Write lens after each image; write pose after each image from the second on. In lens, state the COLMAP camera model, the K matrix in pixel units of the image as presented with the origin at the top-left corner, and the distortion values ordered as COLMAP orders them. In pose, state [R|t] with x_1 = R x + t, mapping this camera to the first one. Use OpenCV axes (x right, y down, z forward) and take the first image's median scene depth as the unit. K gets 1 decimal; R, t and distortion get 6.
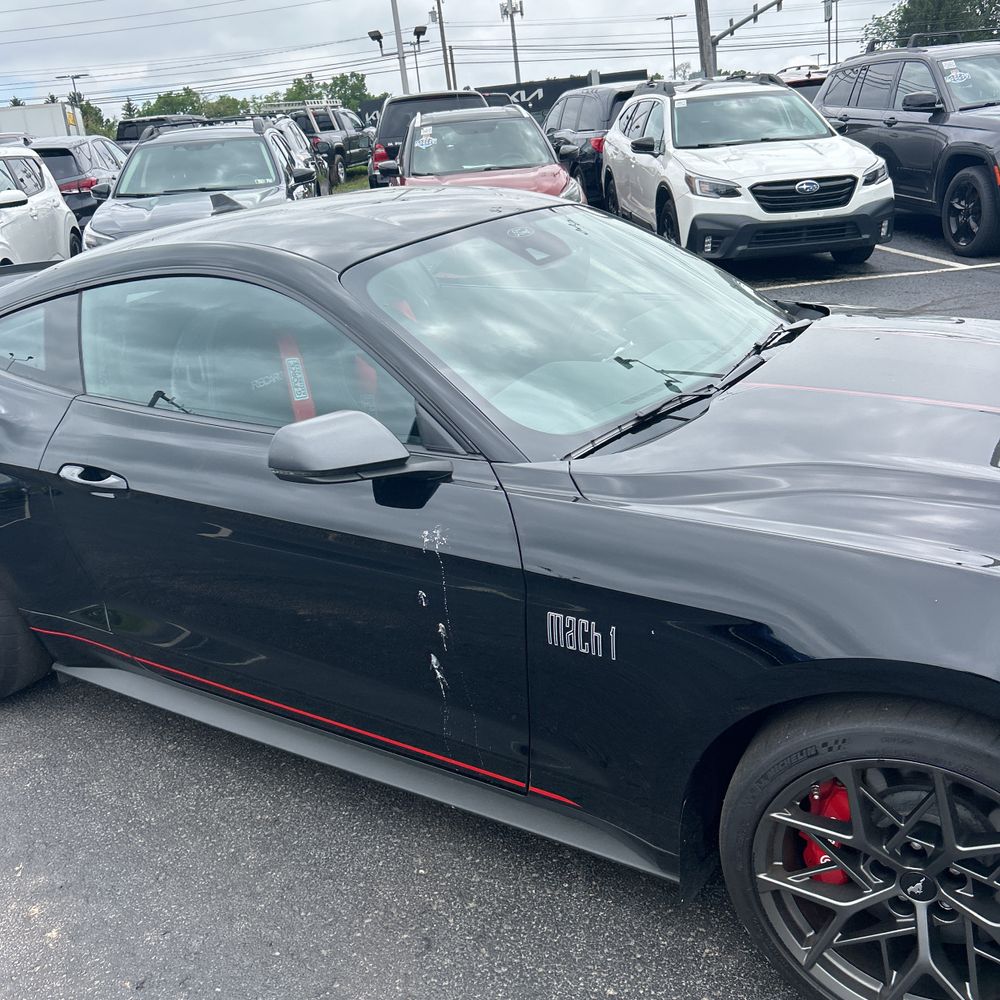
lens RADIAL K [[1014.0, 0, 481.1], [0, 1014.0, 503.8], [0, 0, 1]] dist [0.013068, -0.004975]
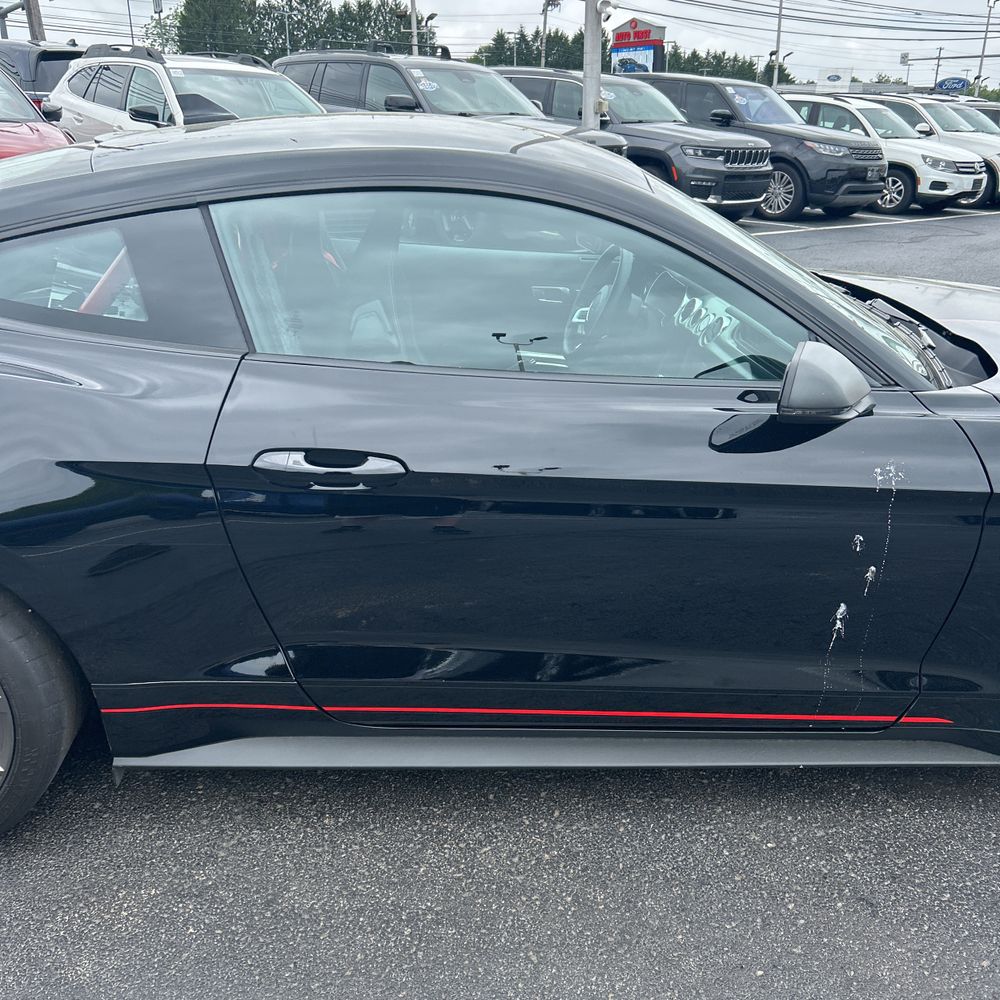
lens RADIAL K [[1023.7, 0, 486.5], [0, 1023.7, 517.1], [0, 0, 1]] dist [0.038108, -0.039894]
pose [[0.794447, -0.115047, 0.596337, -0.222482], [0.110519, 0.992886, 0.044316, -0.002685], [-0.597193, 0.030700, 0.801510, 0.107619]]
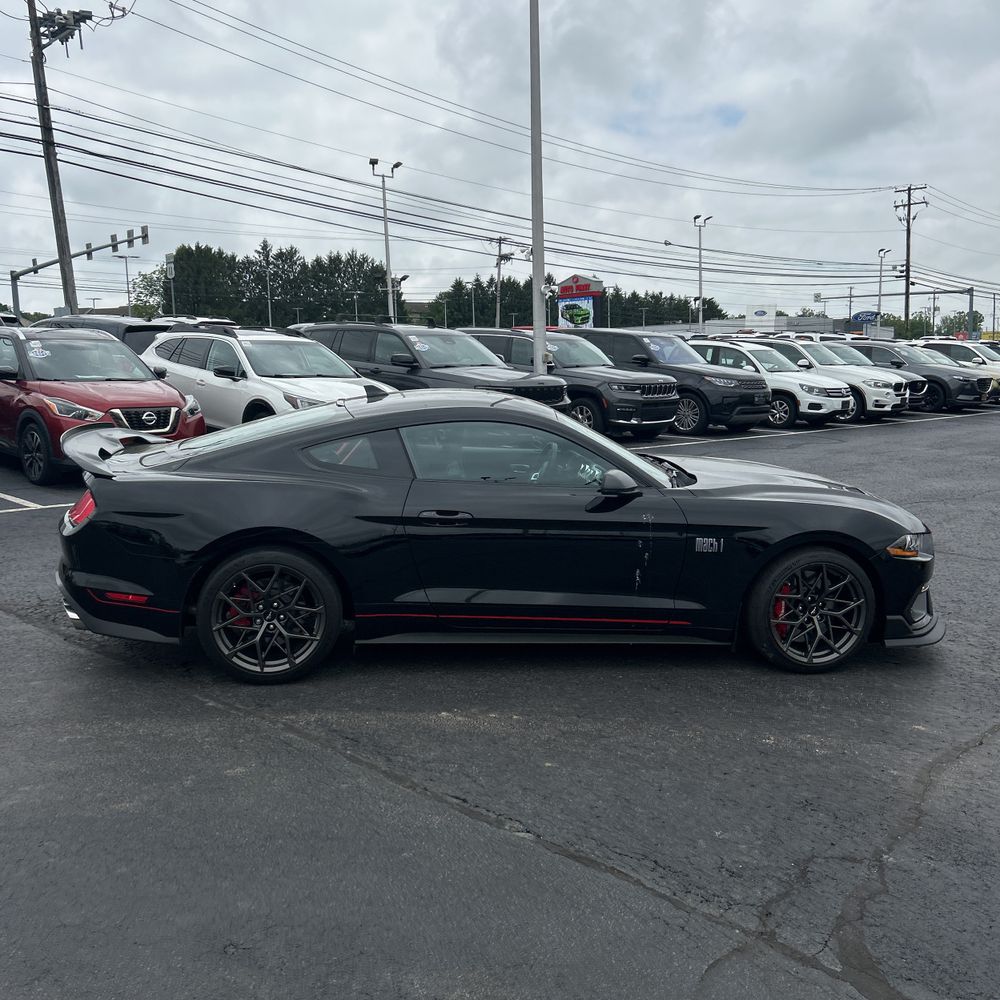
lens RADIAL K [[1018.9, 0, 500.0], [0, 1018.9, 500.0], [0, 0, 1]] dist [0.156850, -0.457525]
pose [[0.764345, 0.000819, 0.644807, -0.483333], [0.144782, 0.974247, -0.172860, 0.092553], [-0.628343, 0.225481, 0.744542, -0.171336]]
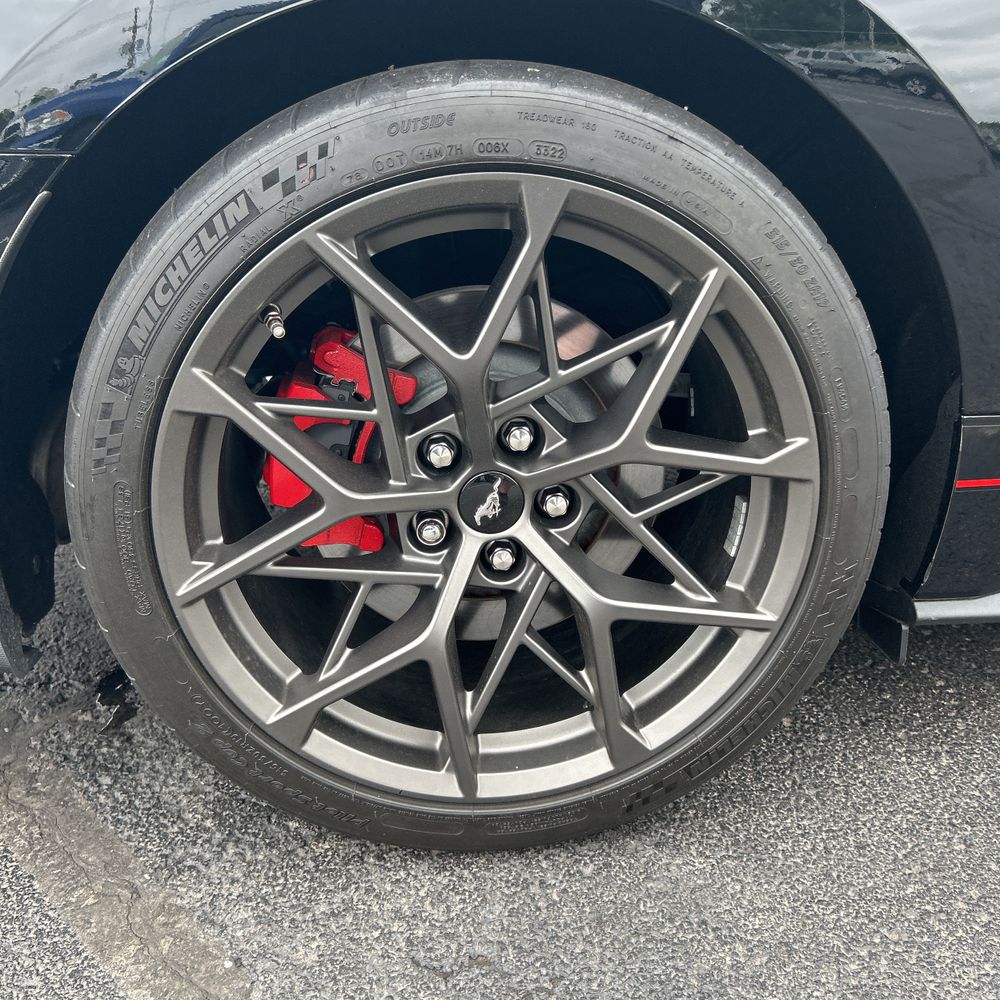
lens RADIAL K [[1023.7, 0, 486.5], [0, 1023.7, 517.1], [0, 0, 1]] dist [0.038108, -0.039894]
pose [[0.808511, -0.157334, 0.567060, -0.259420], [0.176510, 0.984067, 0.021368, 0.034610], [-0.561386, 0.082816, 0.823400, 0.289478]]
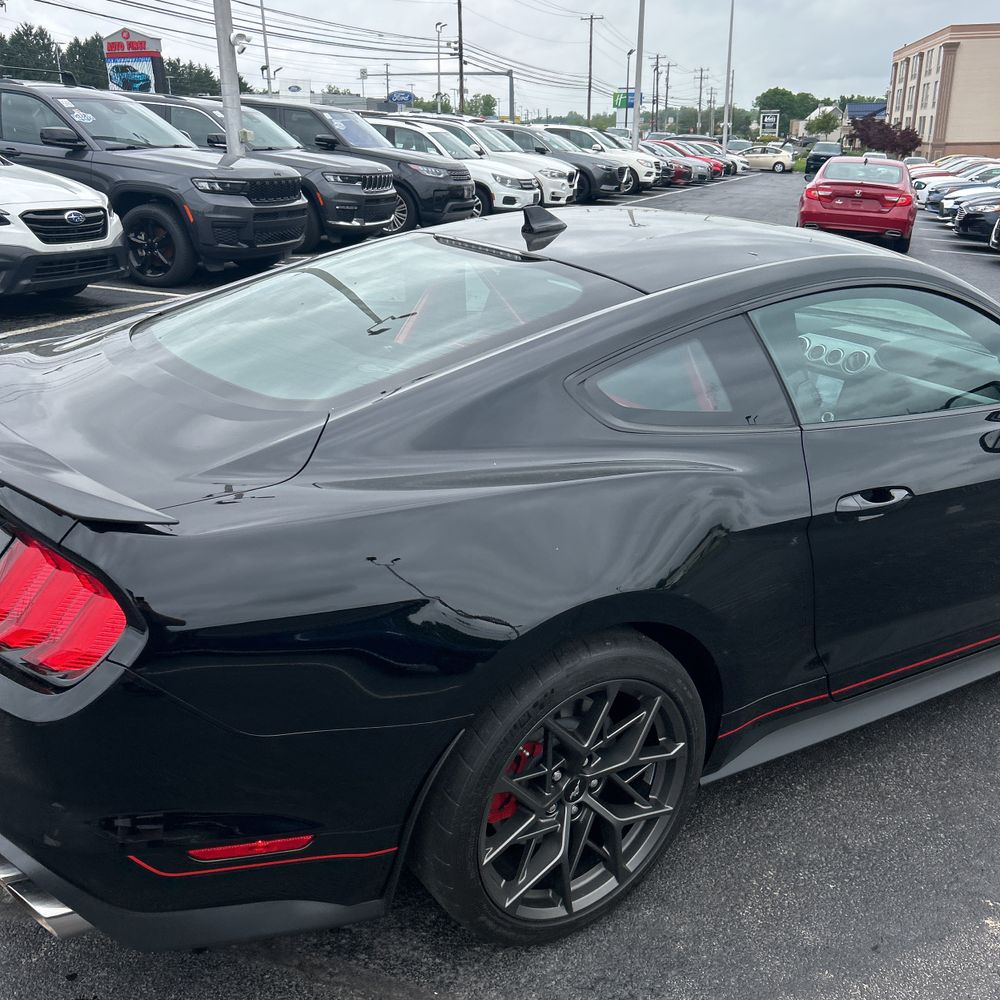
lens RADIAL K [[1021.0, 0, 500.0], [0, 1021.0, 500.0], [0, 0, 1]] dist [0.041586, -0.047630]
pose [[0.413551, -0.207737, 0.886465, -0.416274], [0.246517, 0.962804, 0.110623, -0.065795], [-0.876473, 0.172780, 0.449380, 0.265564]]
